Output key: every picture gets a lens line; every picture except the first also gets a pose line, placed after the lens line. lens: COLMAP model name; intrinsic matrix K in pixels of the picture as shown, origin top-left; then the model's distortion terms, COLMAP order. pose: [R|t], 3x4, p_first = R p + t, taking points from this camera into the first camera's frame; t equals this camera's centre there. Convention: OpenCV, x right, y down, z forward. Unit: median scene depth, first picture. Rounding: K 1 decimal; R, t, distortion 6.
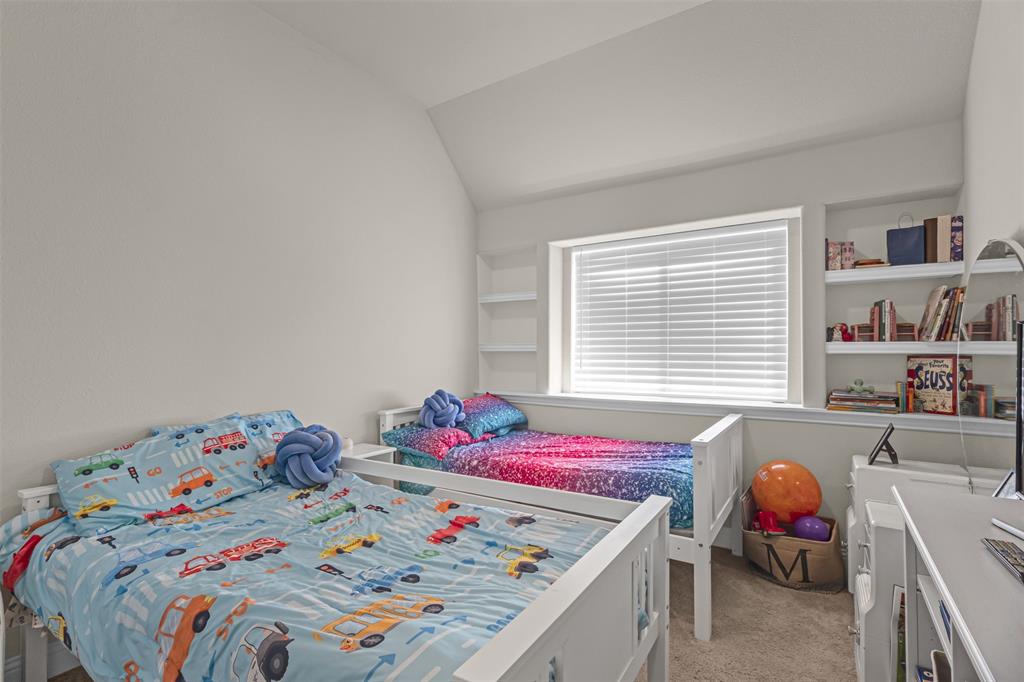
lens RADIAL K [[479.9, 0, 513.0], [0, 479.9, 343.4], [0, 0, 1]] dist [0.000600, 0.000330]
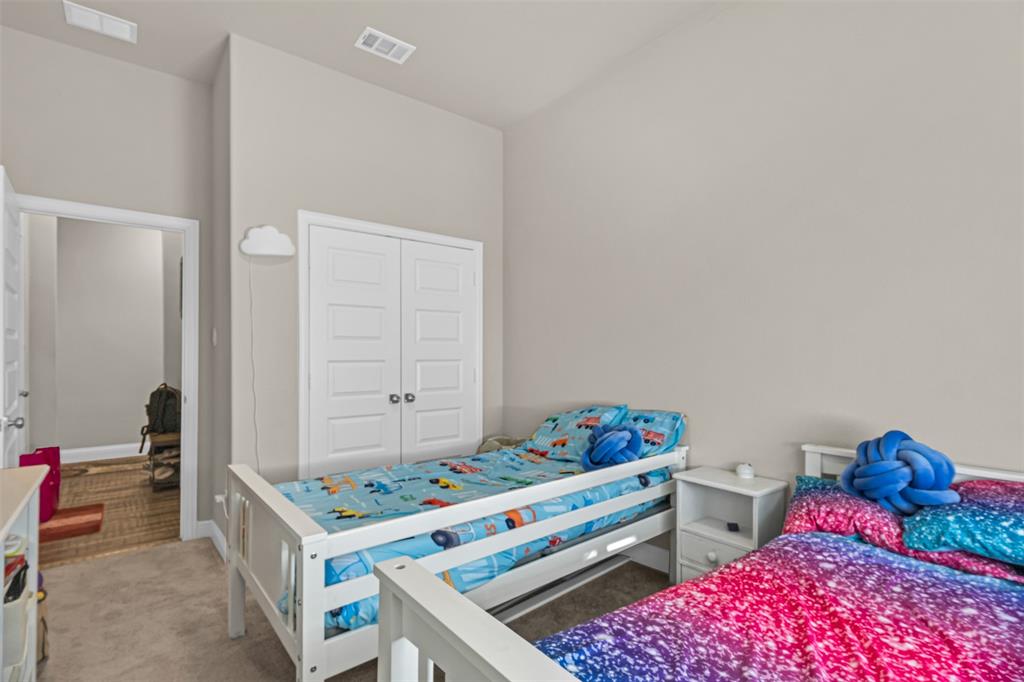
lens RADIAL K [[479.9, 0, 512.2], [0, 479.9, 346.4], [0, 0, 1]] dist [0.000600, 0.000330]
pose [[-0.306913, -0.014063, -0.951634, 0.851172], [0.009788, 0.999791, -0.017932, 0.014667], [0.951687, -0.014818, -0.306712, 1.360093]]
